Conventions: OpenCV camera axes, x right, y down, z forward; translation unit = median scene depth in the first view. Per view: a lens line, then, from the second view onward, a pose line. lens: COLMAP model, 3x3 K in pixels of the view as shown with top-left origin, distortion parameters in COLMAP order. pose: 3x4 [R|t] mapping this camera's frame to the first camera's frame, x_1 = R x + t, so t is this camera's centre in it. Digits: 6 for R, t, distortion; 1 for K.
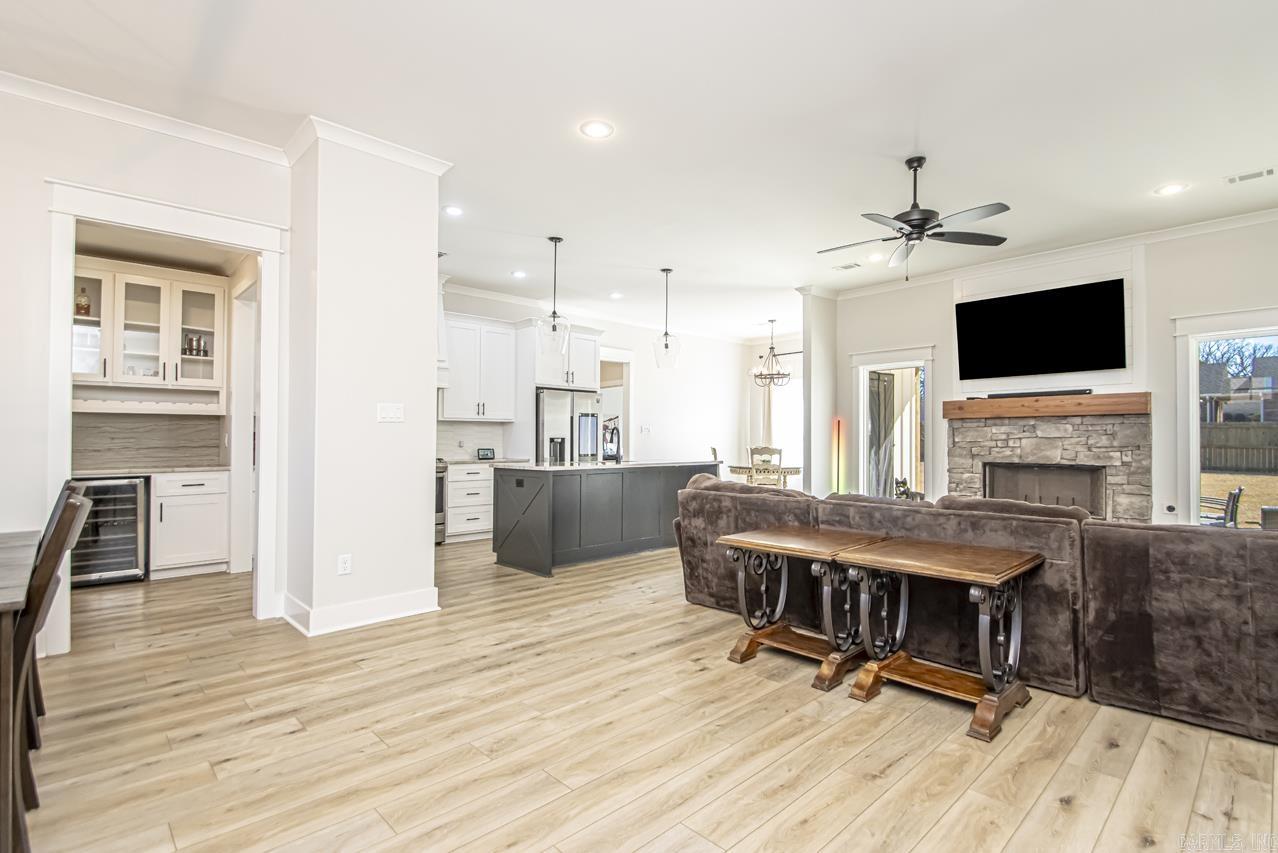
lens RADIAL K [[602.7, 0, 665.7], [0, 602.7, 431.4], [0, 0, 1]] dist [0.016842, -0.014171]
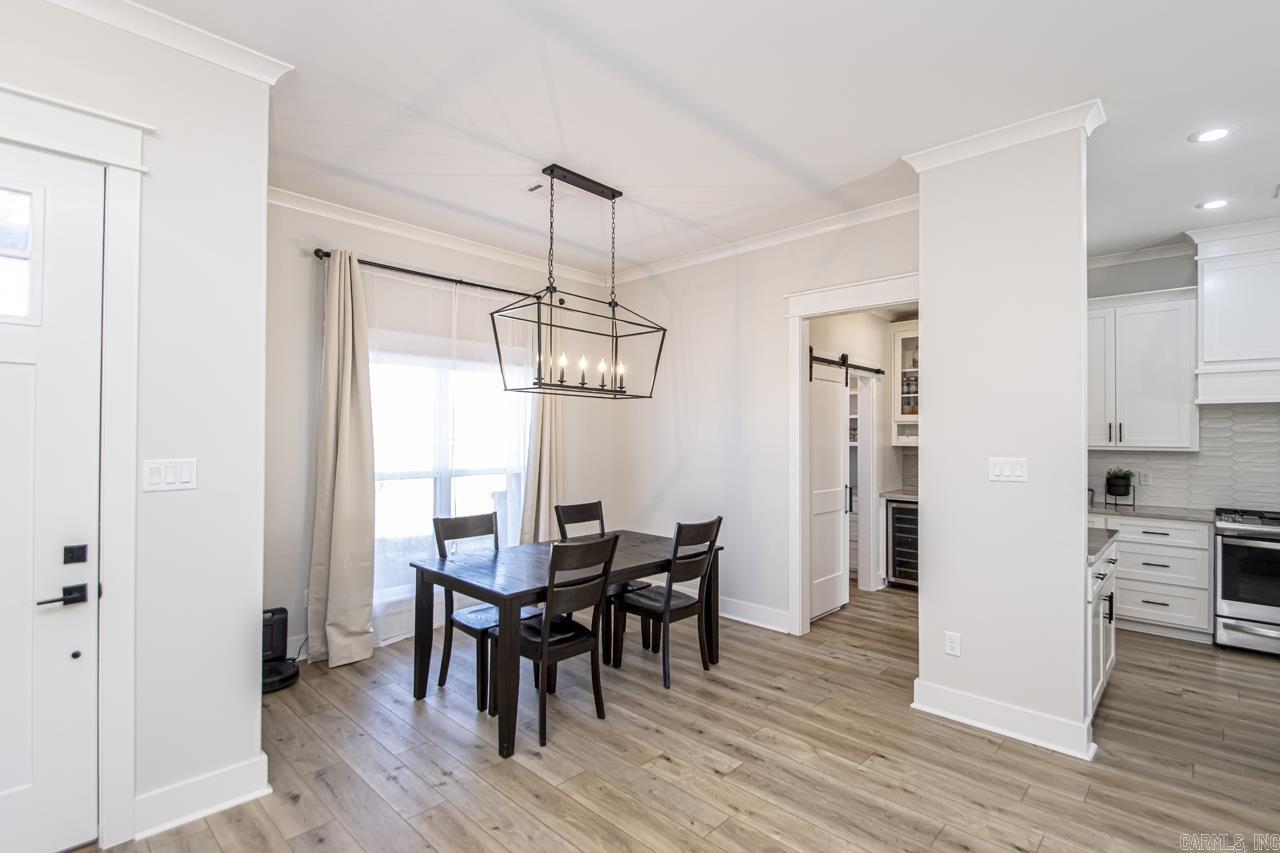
lens RADIAL K [[603.7, 0, 634.0], [0, 603.7, 425.4], [0, 0, 1]] dist [0.016842, -0.014171]
pose [[0.028521, -0.008970, -0.999553, 0.204410], [0.008675, 0.999924, -0.008726, -0.056344], [0.999556, -0.008422, 0.028597, 0.319203]]
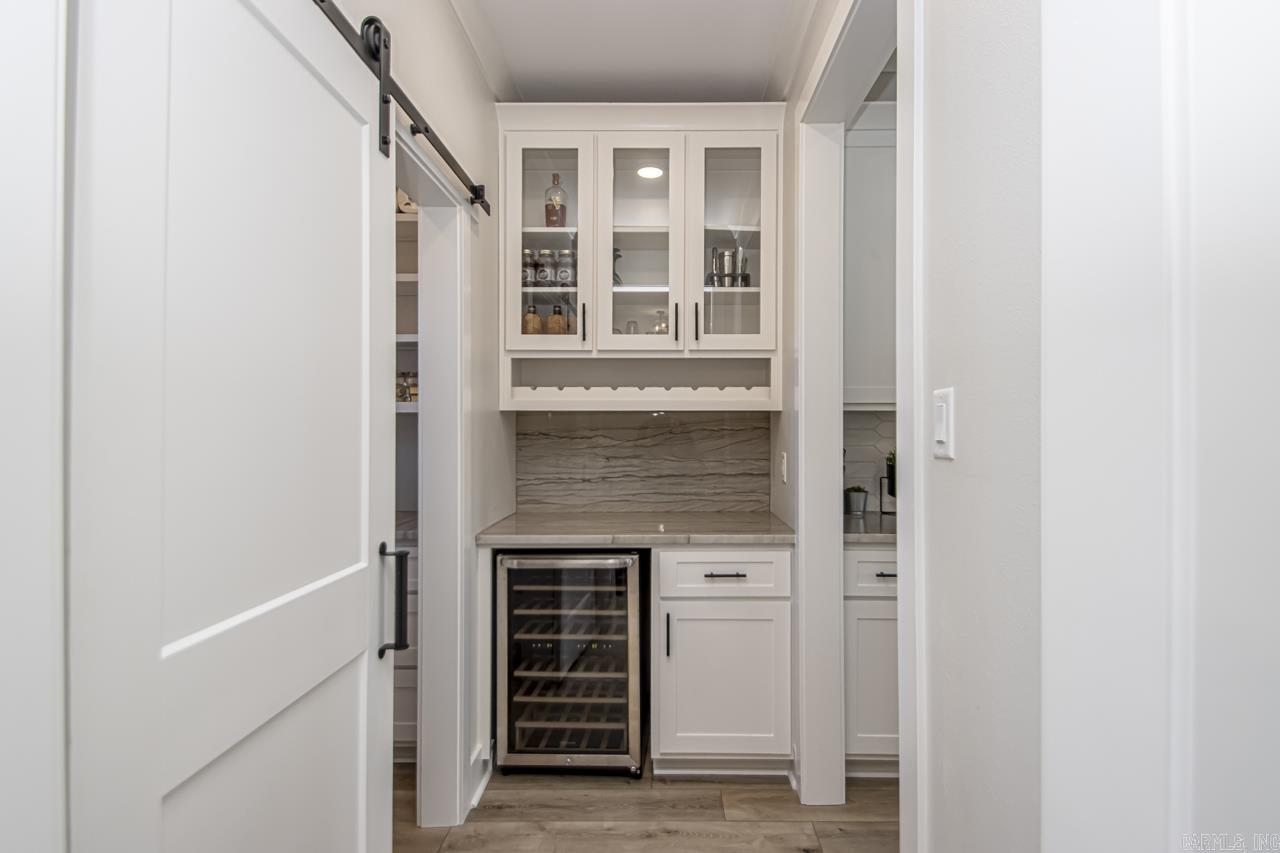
lens RADIAL K [[603.7, 0, 619.6], [0, 603.7, 419.0], [0, 0, 1]] dist [0.016842, -0.014171]
pose [[0.662565, -0.006656, -0.748975, -0.438144], [0.006294, 0.999975, -0.003319, -0.018771], [0.748978, -0.002515, 0.662590, 0.568667]]
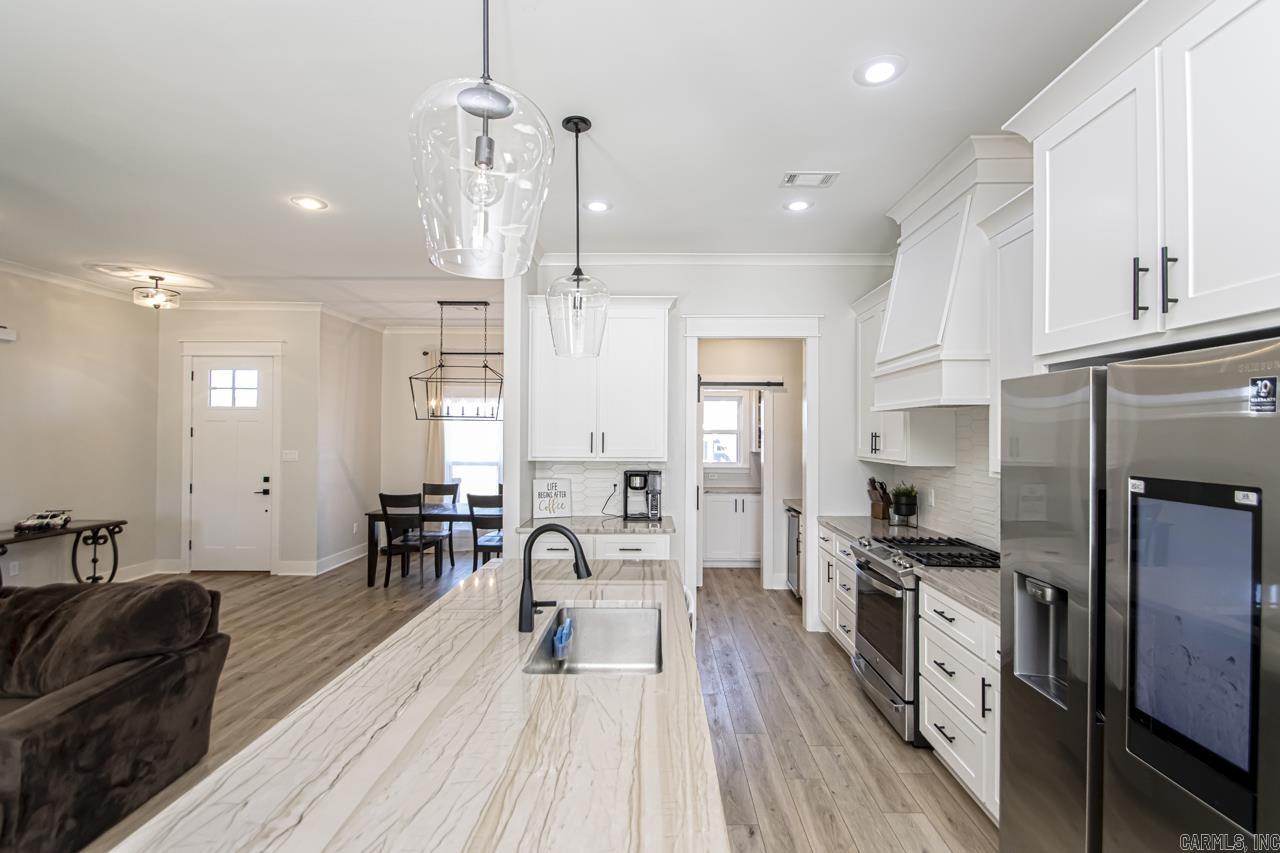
lens RADIAL K [[603.7, 0, 648.9], [0, 603.7, 421.6], [0, 0, 1]] dist [0.016842, -0.014171]
pose [[-0.720177, -0.012693, -0.693675, 0.112546], [0.009605, 0.999554, -0.028261, -0.055830], [0.693724, -0.027016, -0.719734, 1.331459]]
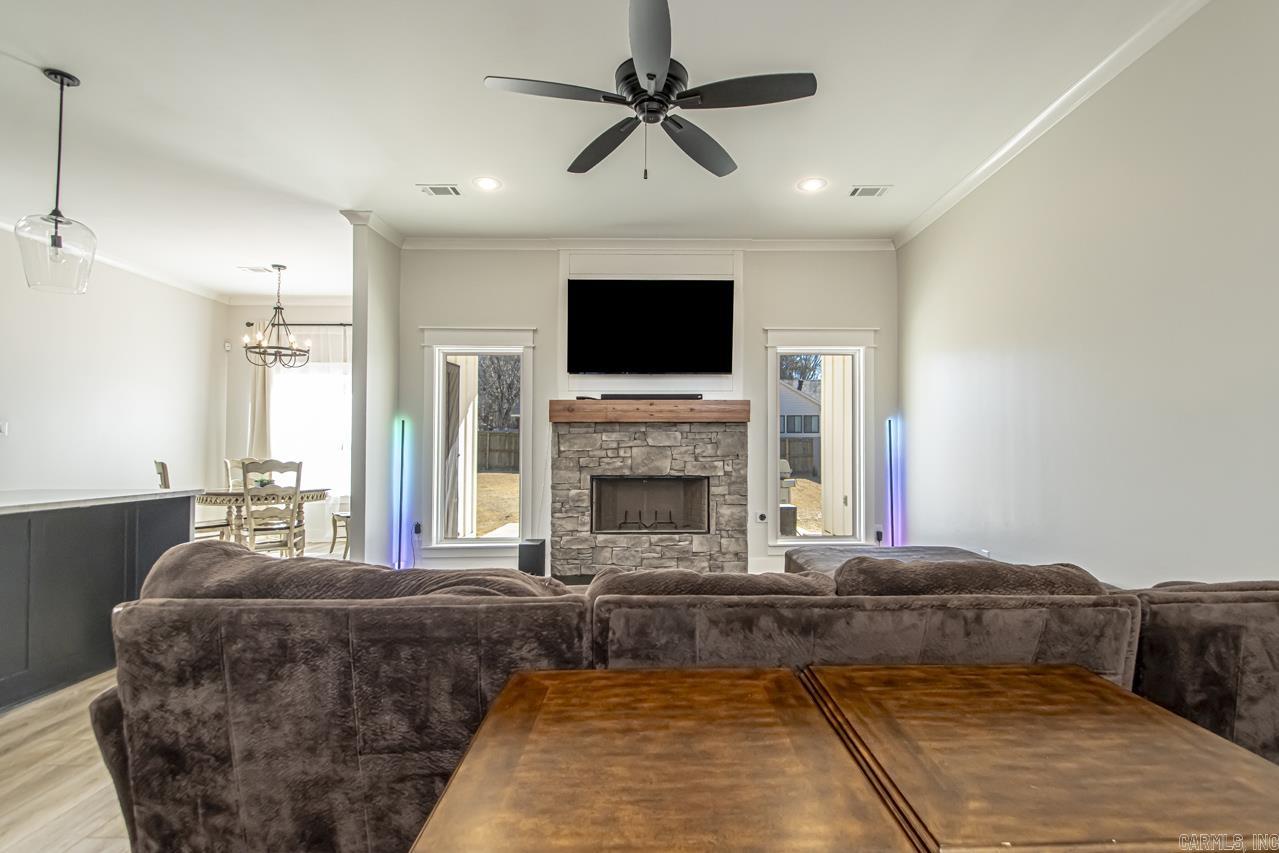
lens RADIAL K [[603.2, 0, 661.4], [0, 603.2, 438.8], [0, 0, 1]] dist [0.016842, -0.014171]
pose [[0.697913, 0.013502, 0.716055, -0.004873], [-0.011329, 0.999905, -0.007813, 0.006580], [-0.716093, -0.002659, 0.698000, 0.398062]]
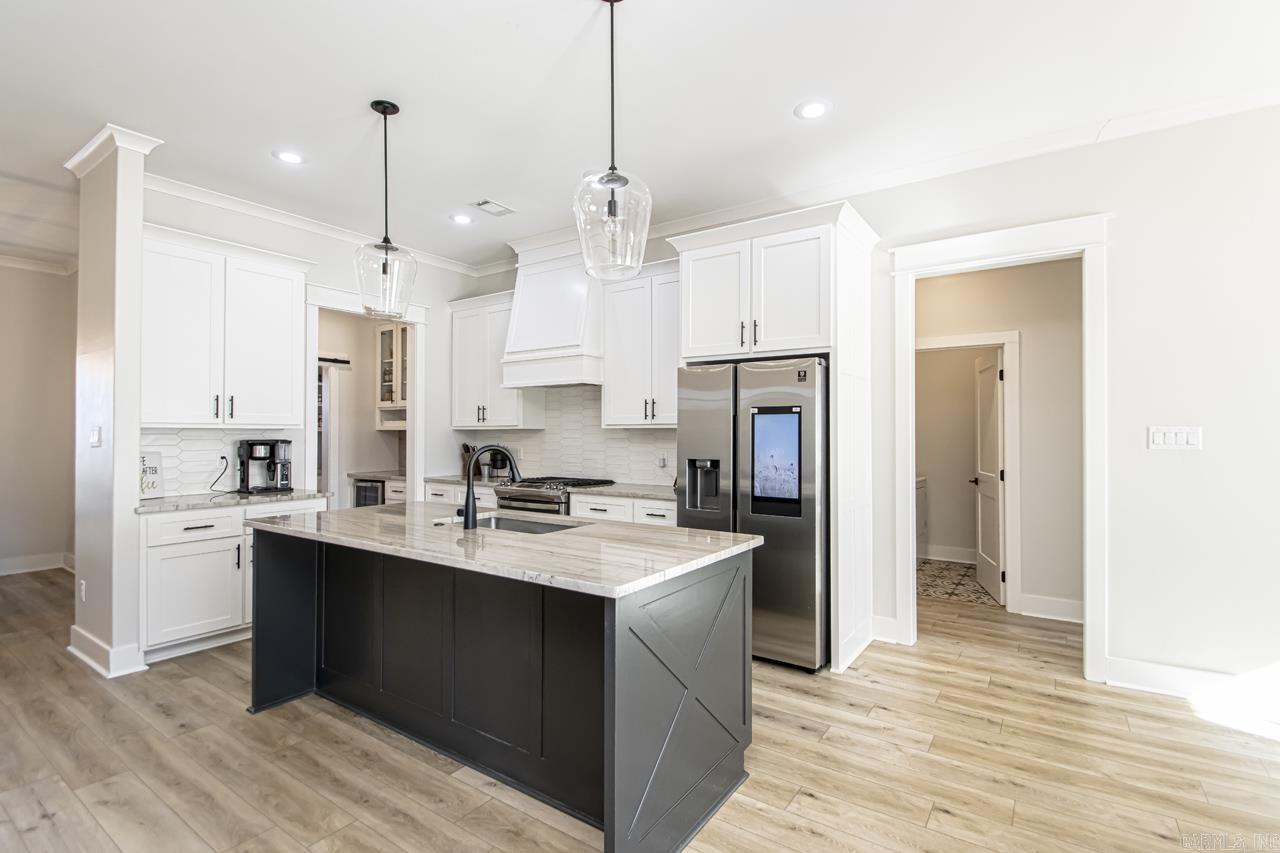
lens RADIAL K [[603.7, 0, 671.6], [0, 603.7, 424.4], [0, 0, 1]] dist [0.016842, -0.014171]
pose [[0.211887, -0.013337, -0.977203, 0.392520], [0.016690, 0.999810, -0.010026, -0.017464], [0.977152, -0.014185, 0.212070, 1.082638]]
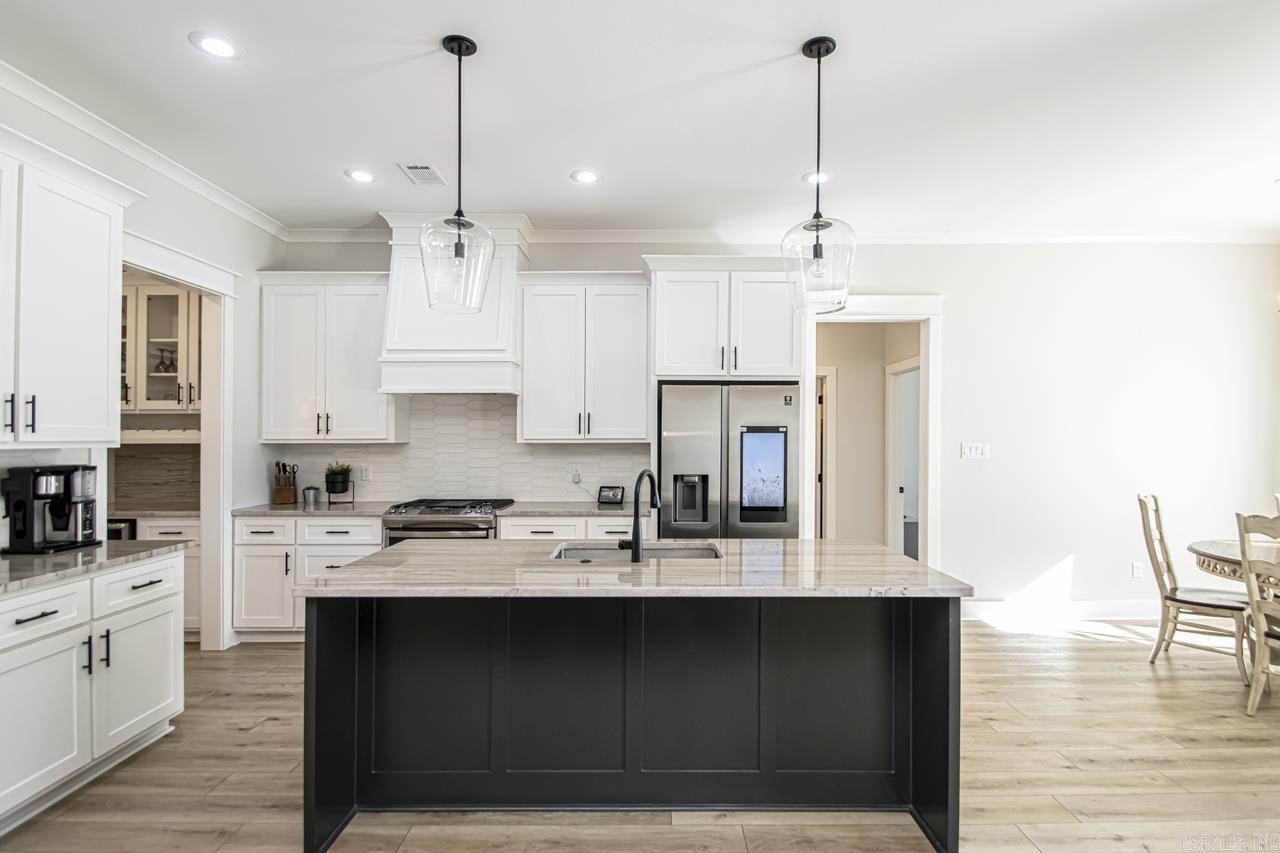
lens RADIAL K [[603.7, 0, 676.5], [0, 603.7, 437.2], [0, 0, 1]] dist [0.016842, -0.014171]
pose [[0.727506, 0.001123, -0.686101, 0.224296], [0.010350, 0.999867, 0.012611, -0.036640], [0.686024, -0.016276, 0.727397, 0.751809]]
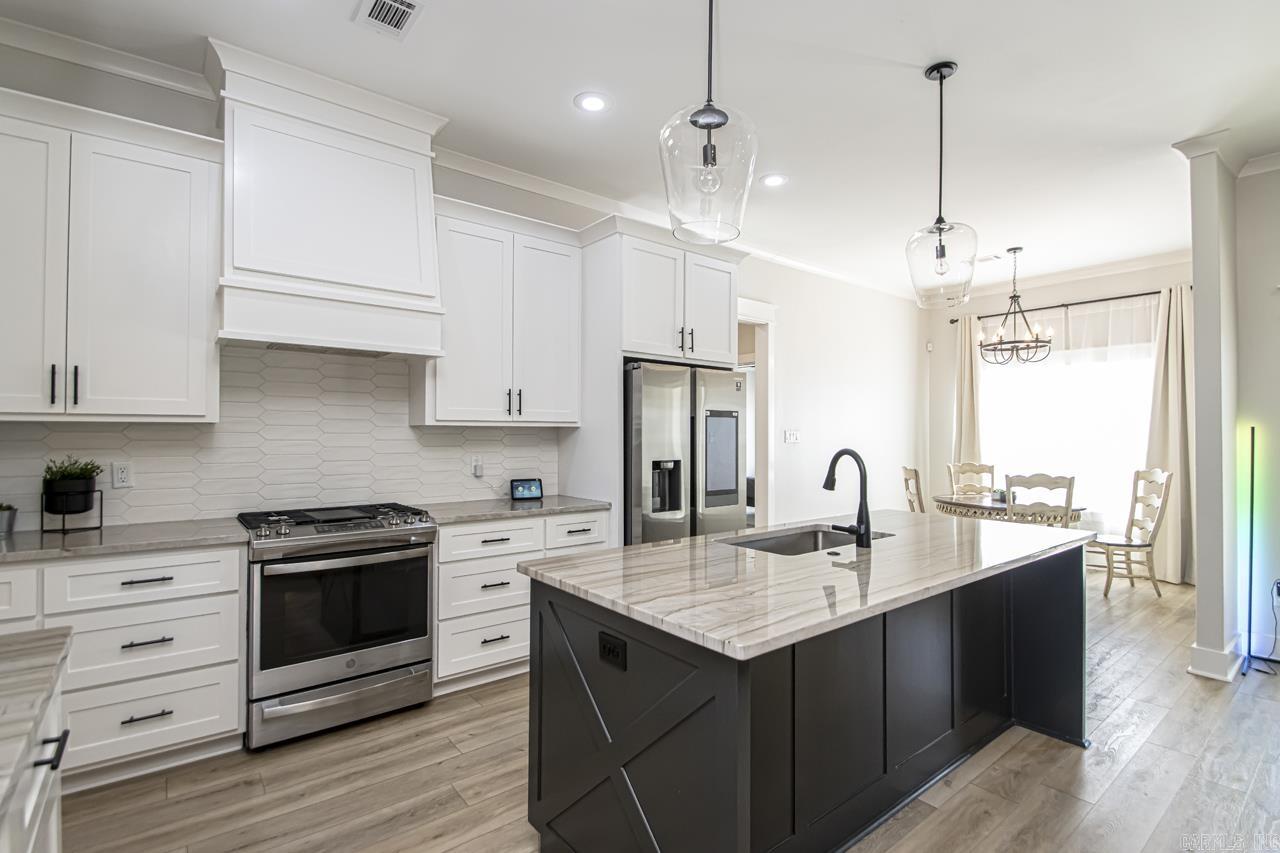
lens RADIAL K [[603.7, 0, 663.7], [0, 603.7, 425.6], [0, 0, 1]] dist [0.016842, -0.014171]
pose [[0.995514, 0.004869, -0.094493, -0.169090], [-0.004525, 0.999982, 0.003848, -0.024747], [0.094510, -0.003403, 0.995518, 0.635572]]
